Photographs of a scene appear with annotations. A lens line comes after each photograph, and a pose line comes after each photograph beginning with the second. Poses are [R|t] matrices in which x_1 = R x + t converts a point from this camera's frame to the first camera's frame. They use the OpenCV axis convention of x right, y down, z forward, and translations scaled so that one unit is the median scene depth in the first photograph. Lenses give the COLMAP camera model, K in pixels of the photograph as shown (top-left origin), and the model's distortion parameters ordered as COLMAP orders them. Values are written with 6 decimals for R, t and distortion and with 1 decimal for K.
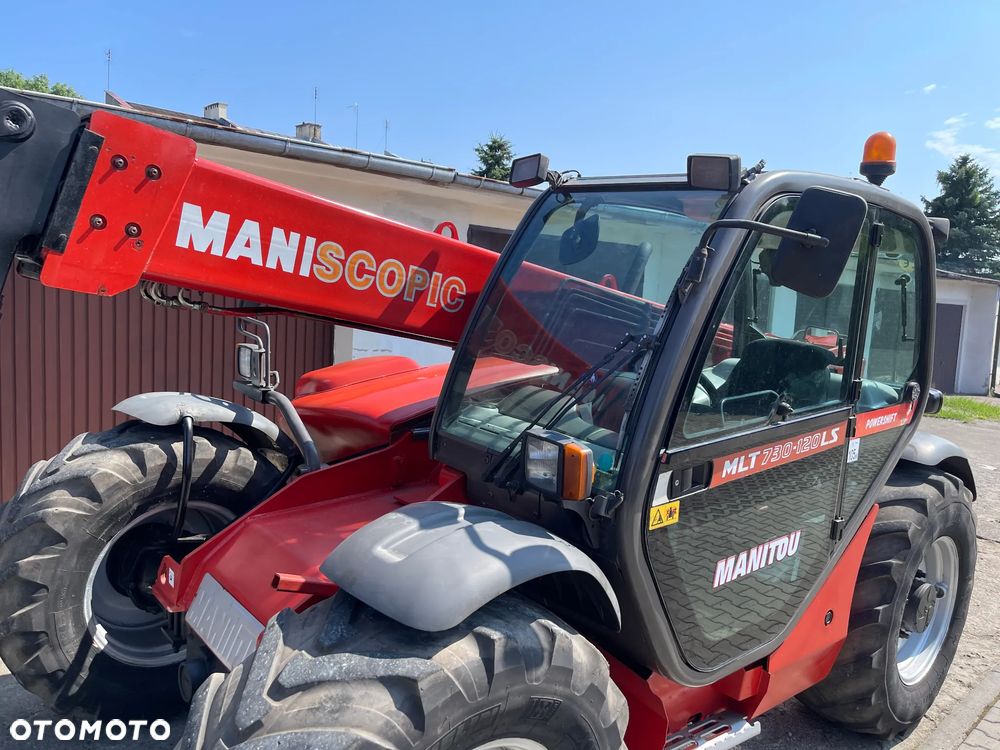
lens RADIAL K [[764.4, 0, 511.5], [0, 764.4, 367.4], [0, 0, 1]] dist [0.068204, -0.083039]
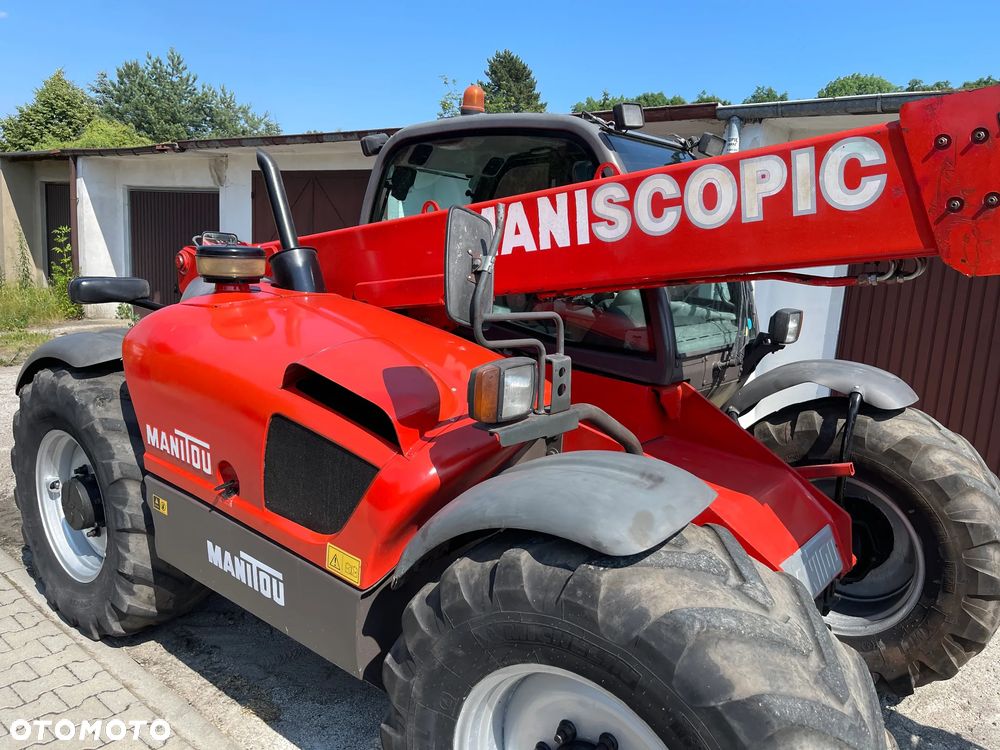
lens RADIAL K [[764.4, 0, 493.6], [0, 764.4, 368.6], [0, 0, 1]] dist [0.068204, -0.083039]
pose [[0.110213, 0.120794, -0.986540, 0.827446], [-0.150776, 0.983132, 0.103532, 0.011053], [0.982405, 0.137336, 0.126566, 0.595812]]
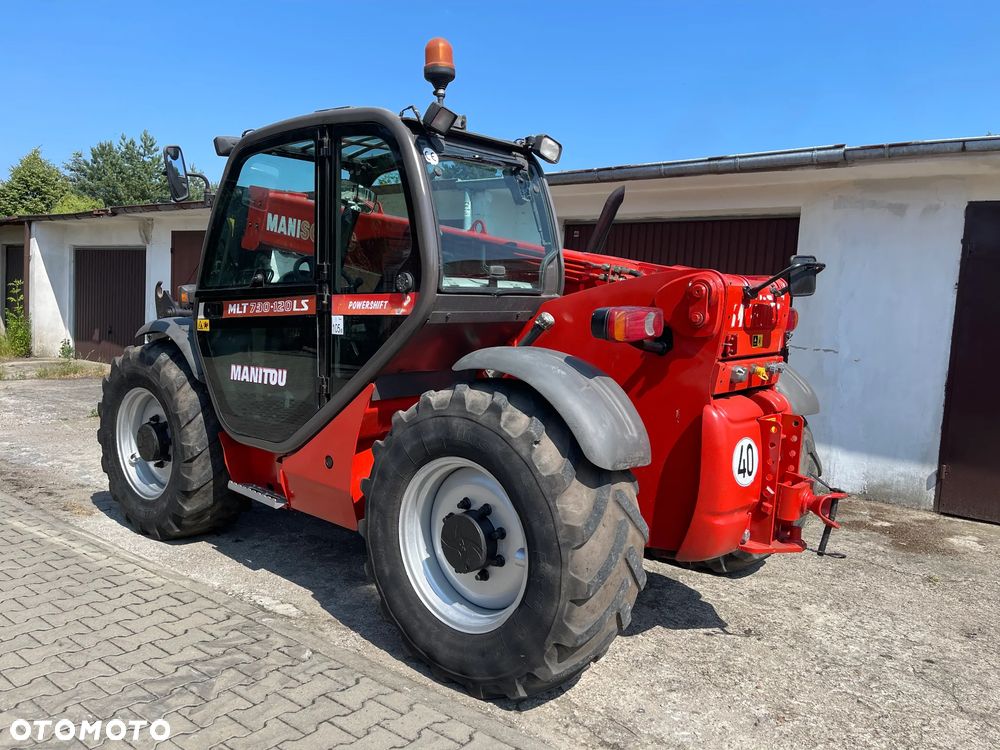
lens RADIAL K [[764.4, 0, 503.2], [0, 764.4, 379.3], [0, 0, 1]] dist [0.068204, -0.083039]
pose [[0.147065, 0.038028, -0.988396, 1.828266], [-0.148090, 0.988844, 0.016011, 0.145601], [0.977978, 0.144017, 0.151056, 1.175559]]
